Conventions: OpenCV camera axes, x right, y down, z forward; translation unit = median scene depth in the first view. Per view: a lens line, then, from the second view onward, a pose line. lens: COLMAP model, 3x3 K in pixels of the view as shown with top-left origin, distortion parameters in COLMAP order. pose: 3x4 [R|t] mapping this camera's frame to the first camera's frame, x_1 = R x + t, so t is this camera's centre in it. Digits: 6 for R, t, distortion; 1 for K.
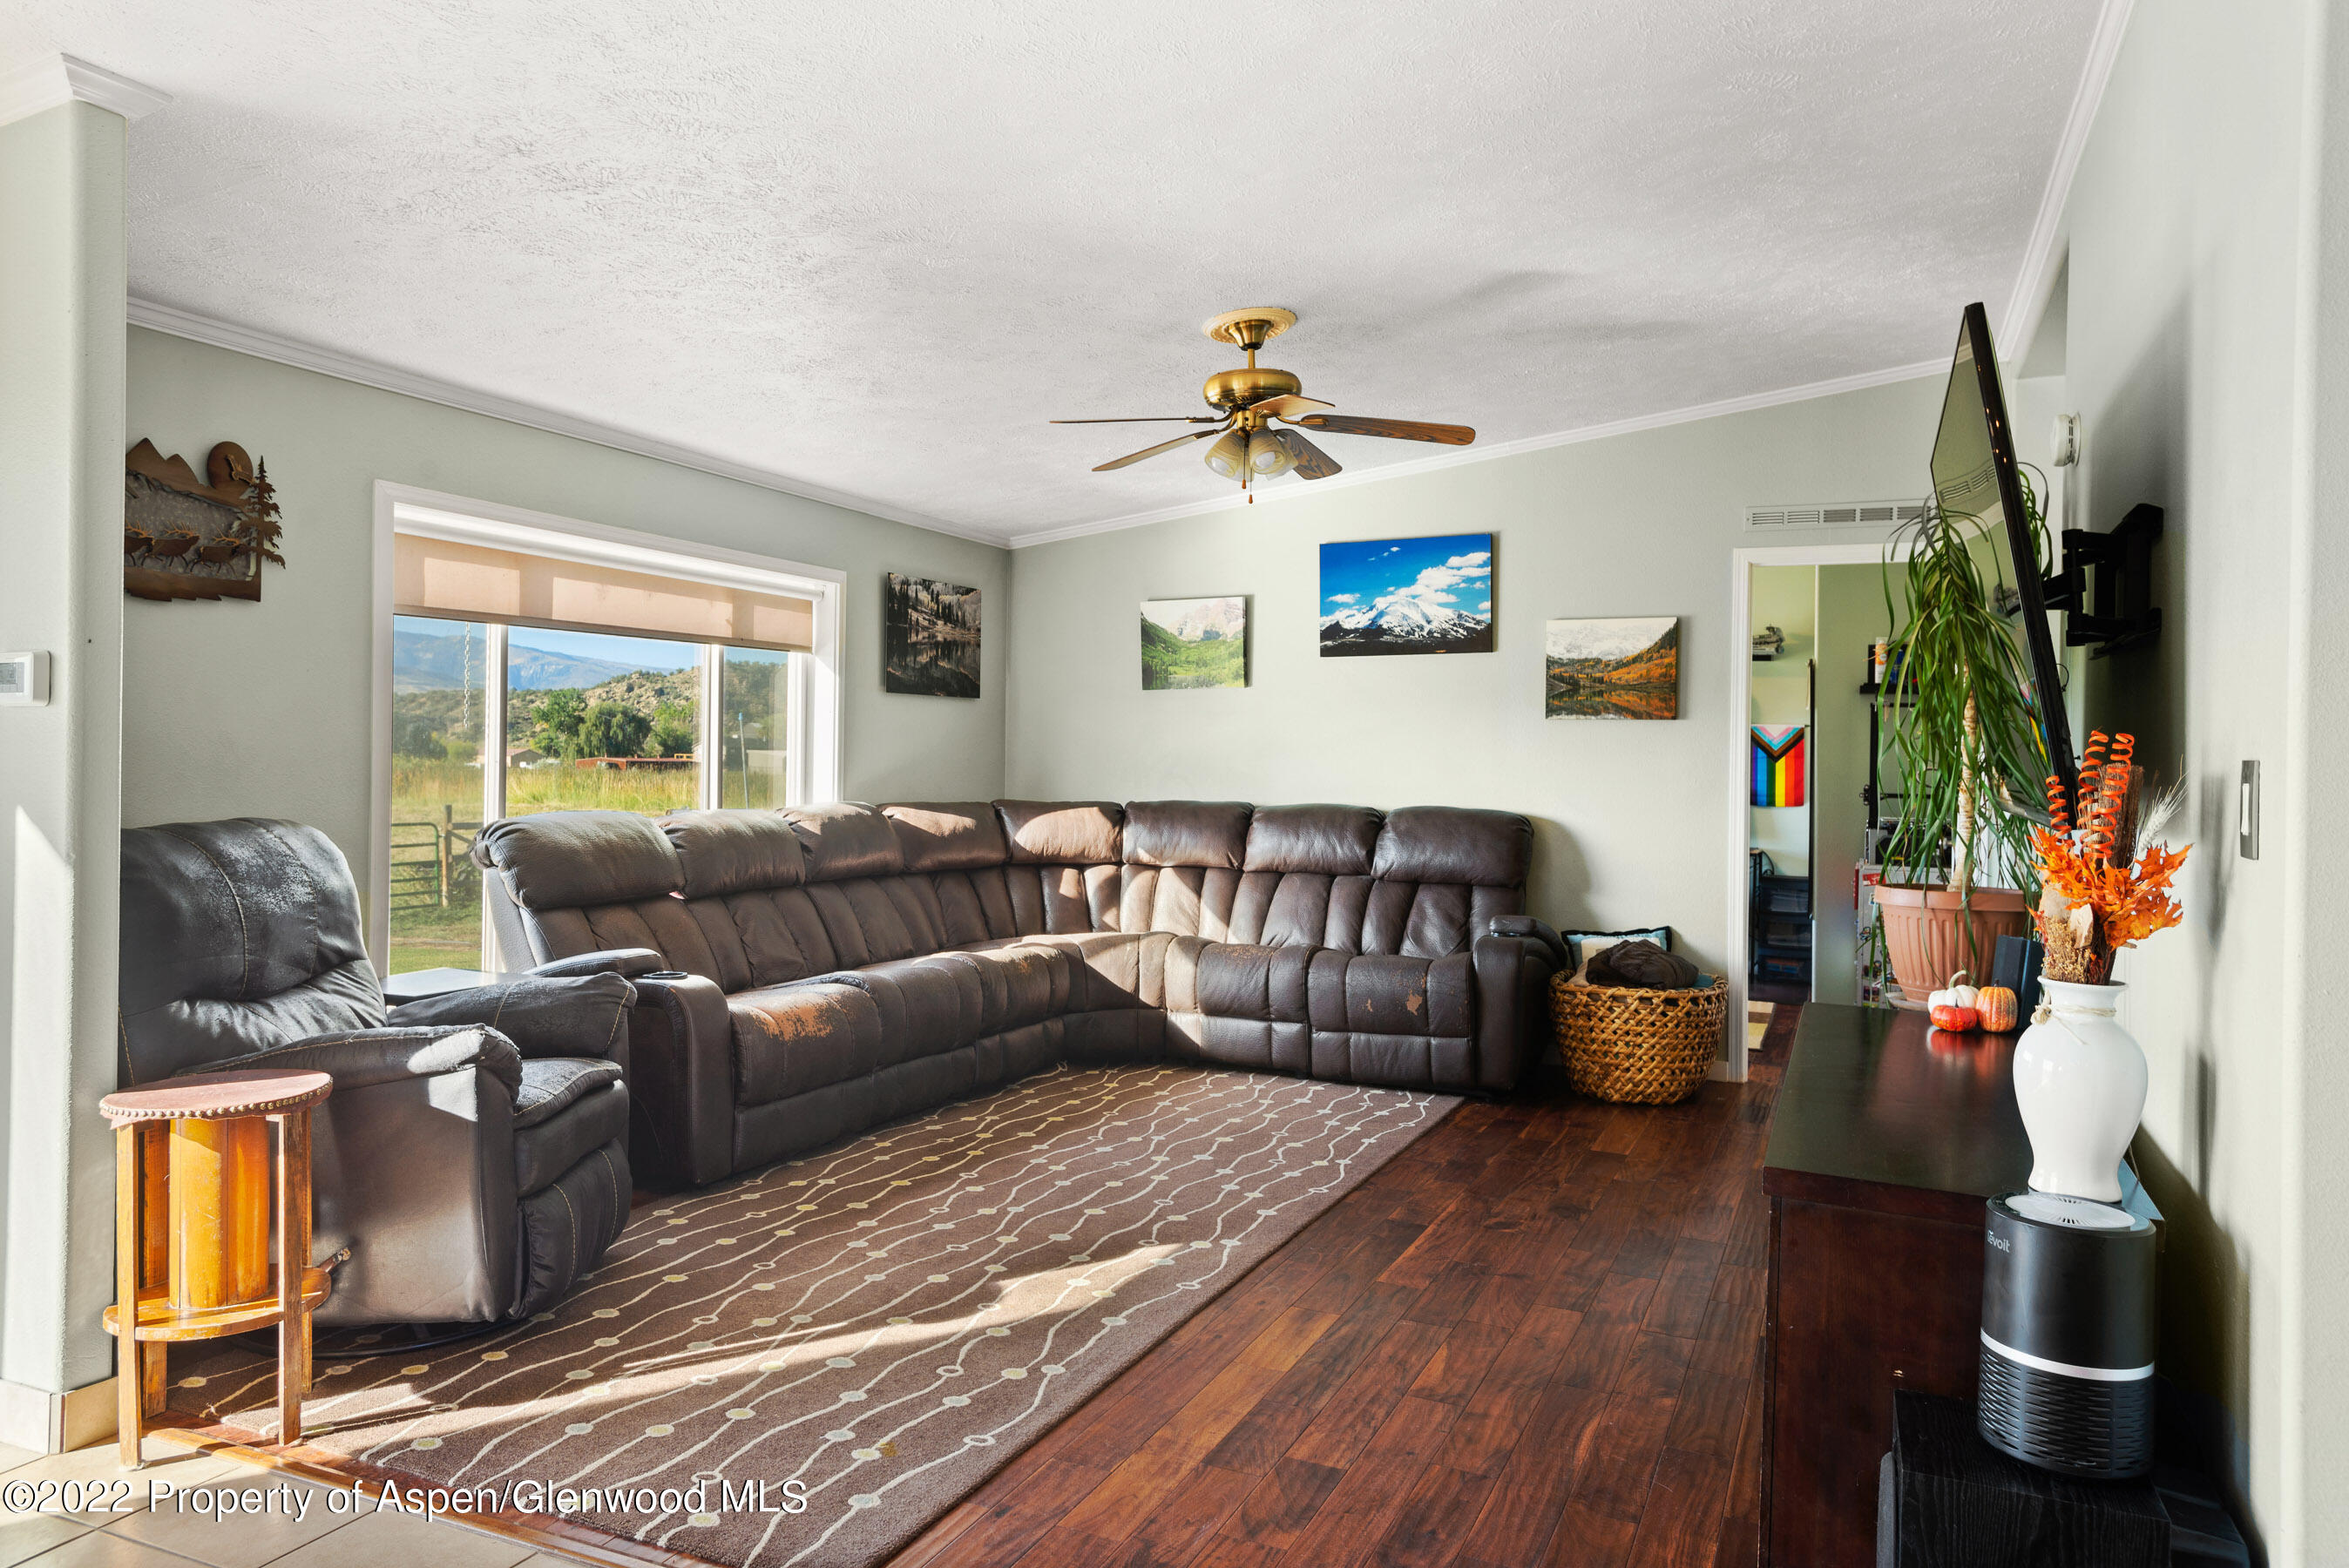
lens RADIAL K [[1547.3, 0, 1181.6], [0, 1547.3, 779.8], [0, 0, 1]] dist [0.010160, 0.000966]
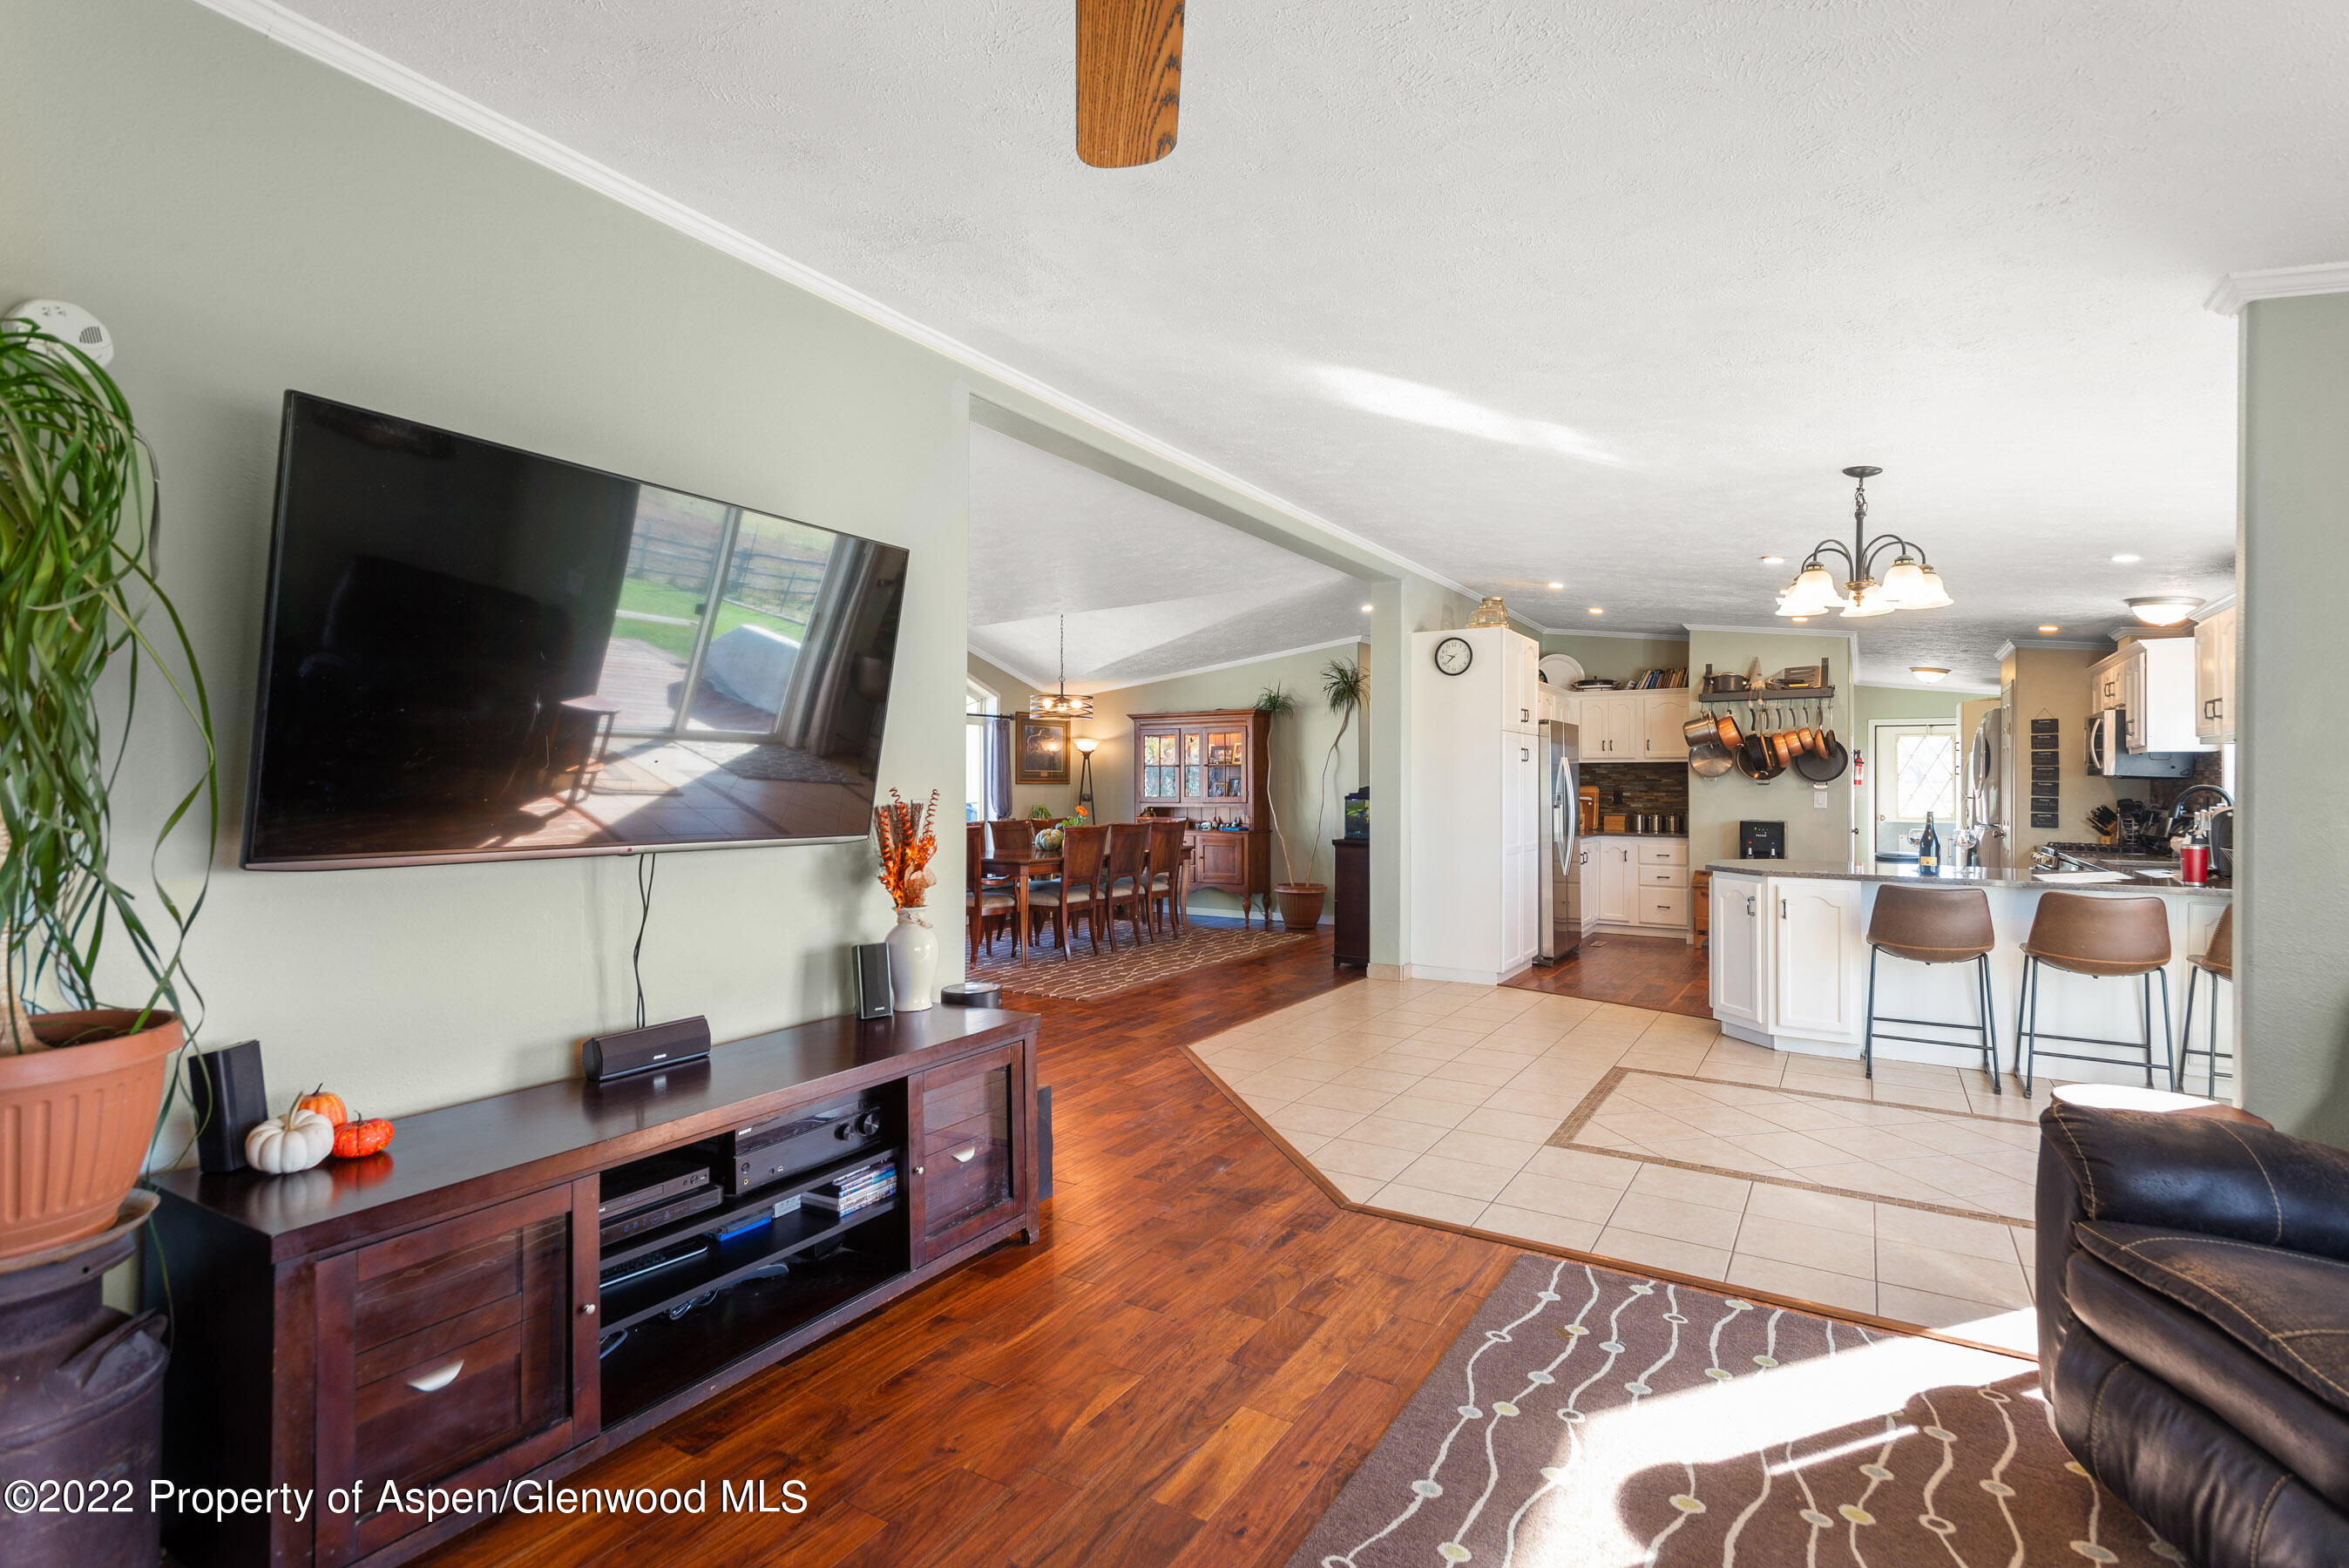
lens RADIAL K [[1109.9, 0, 1162.2], [0, 1109.9, 770.5], [0, 0, 1]] dist [0.012236, -0.000948]
pose [[-0.988465, -0.014027, 0.150799, 0.010394], [-0.013434, 0.999898, 0.004949, -0.035714], [-0.150853, 0.002866, -0.988552, 1.242312]]
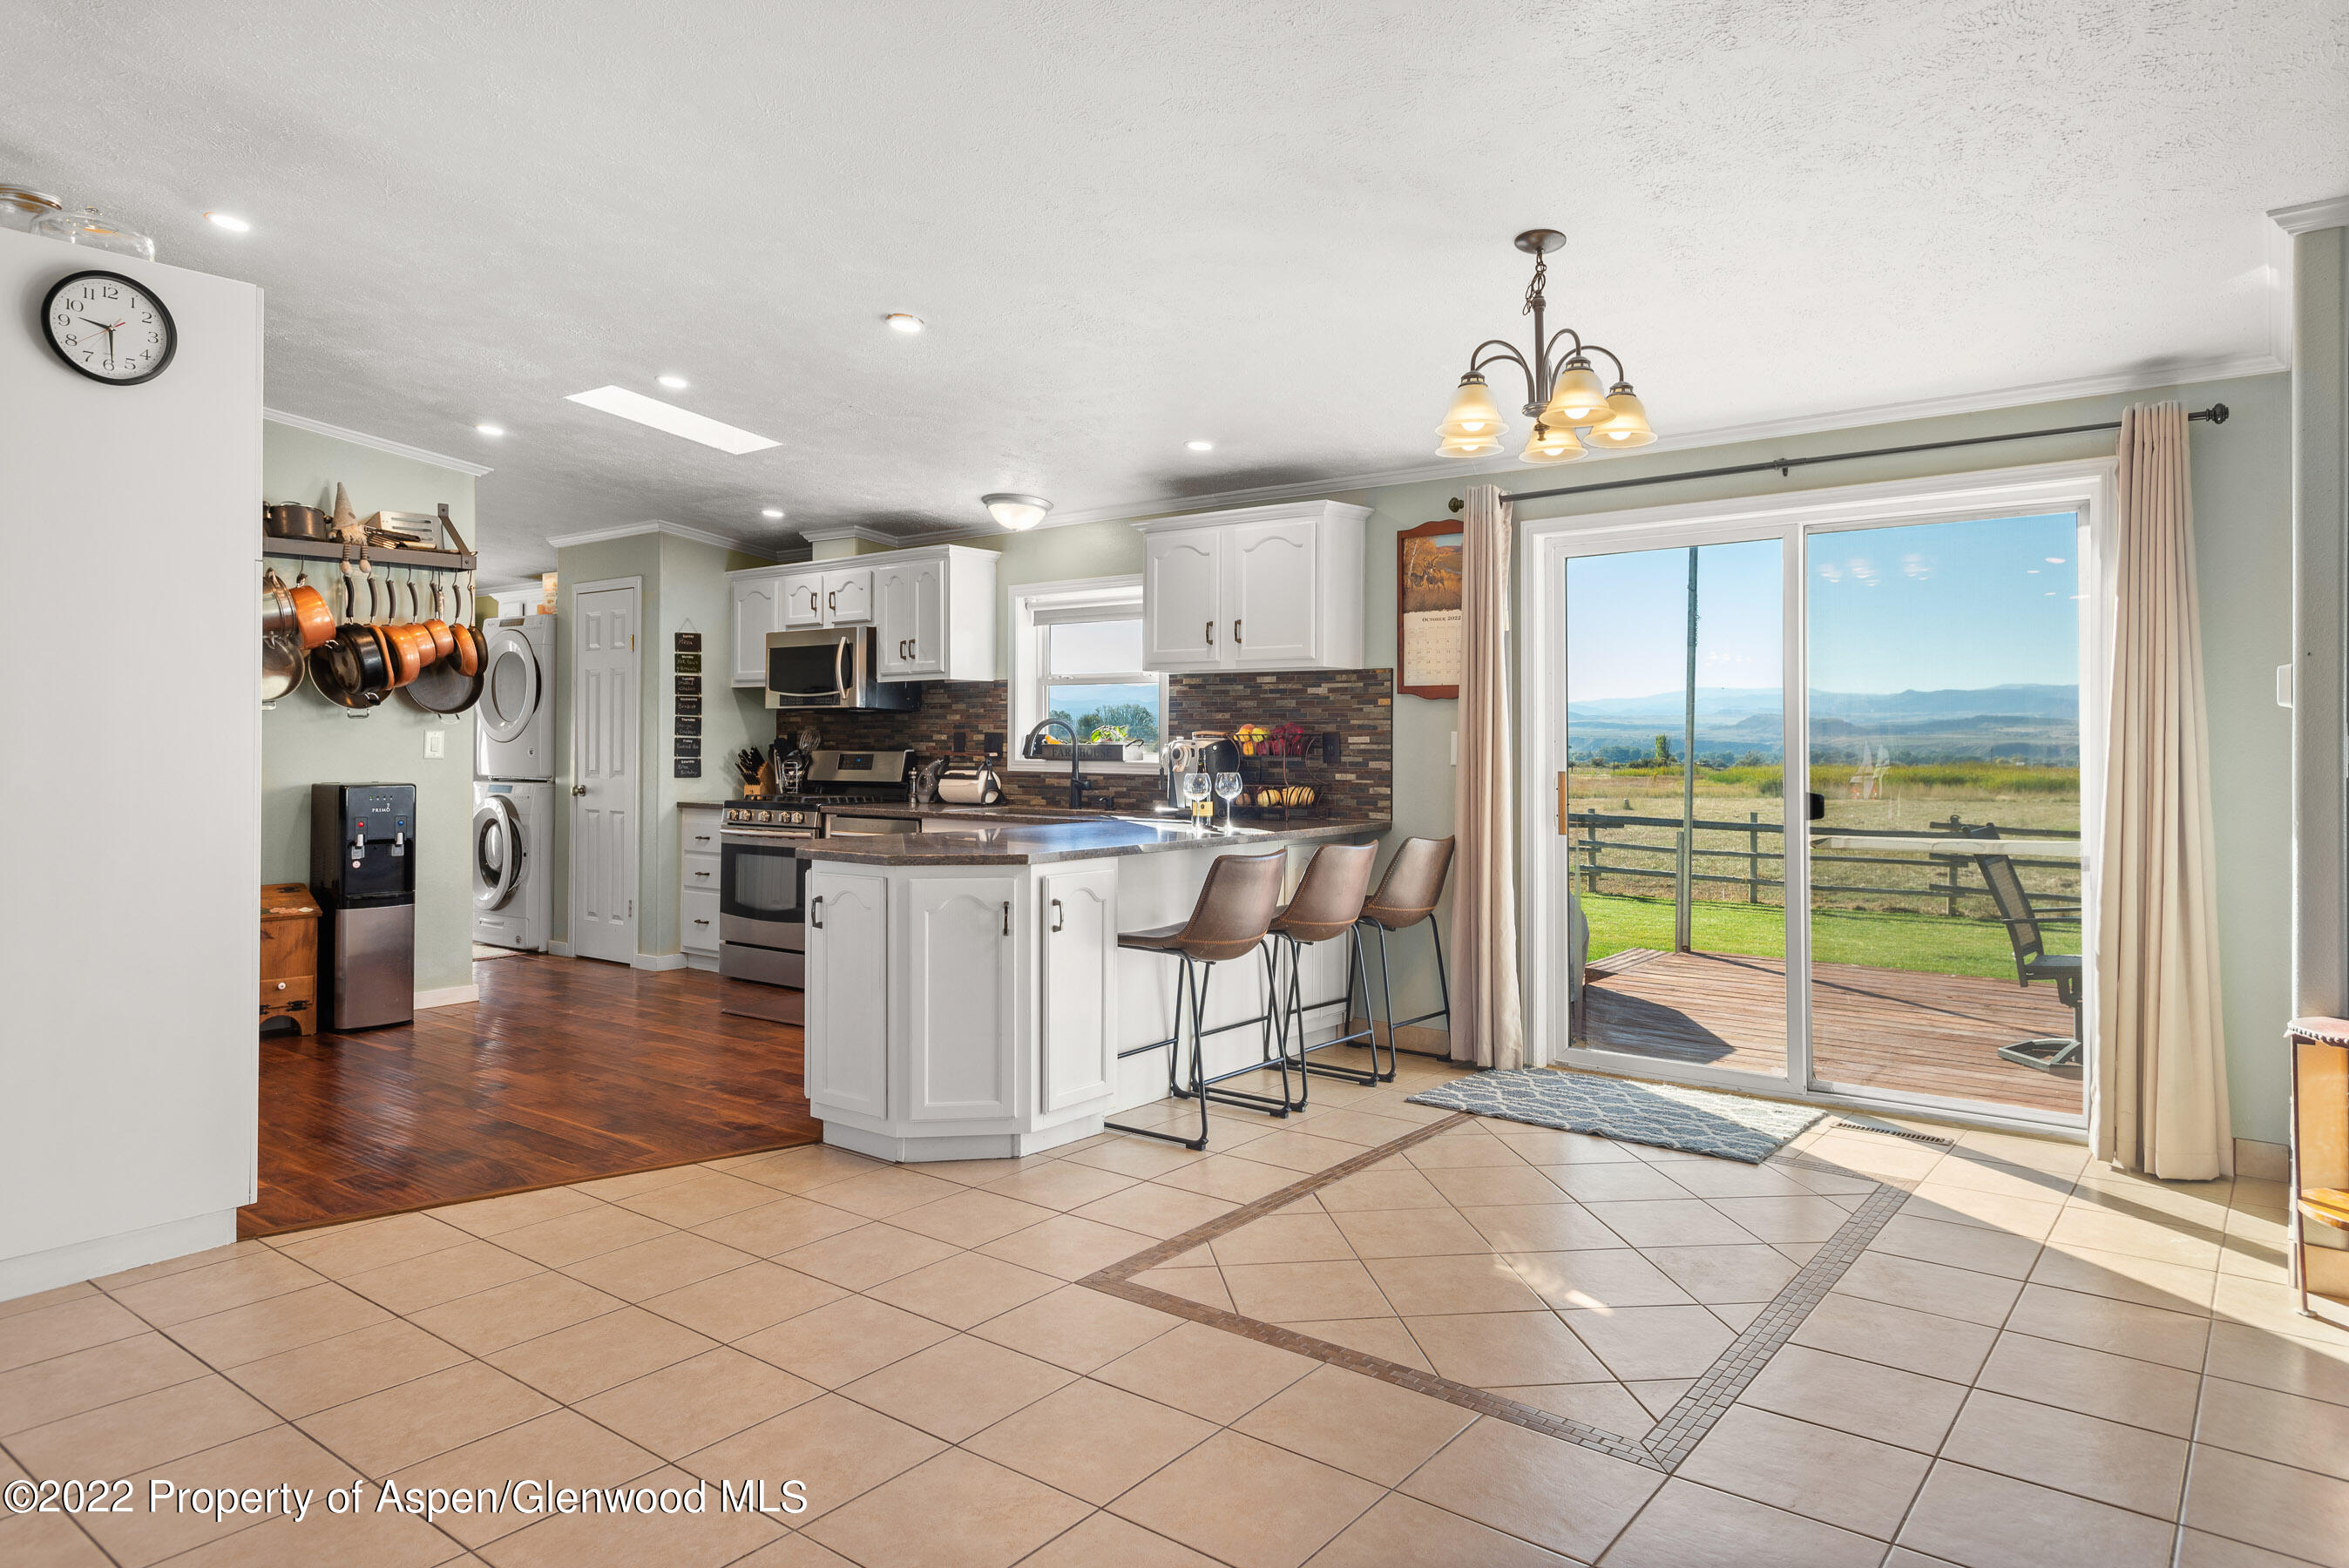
lens RADIAL K [[1443.8, 0, 1156.0], [0, 1443.8, 727.4], [0, 0, 1]] dist [0.026978, 0.000018]
pose [[-0.258133, -0.018879, -0.965925, 0.420086], [-0.016472, 0.999750, -0.015138, 0.002743], [0.965969, 0.012003, -0.258380, 0.240377]]
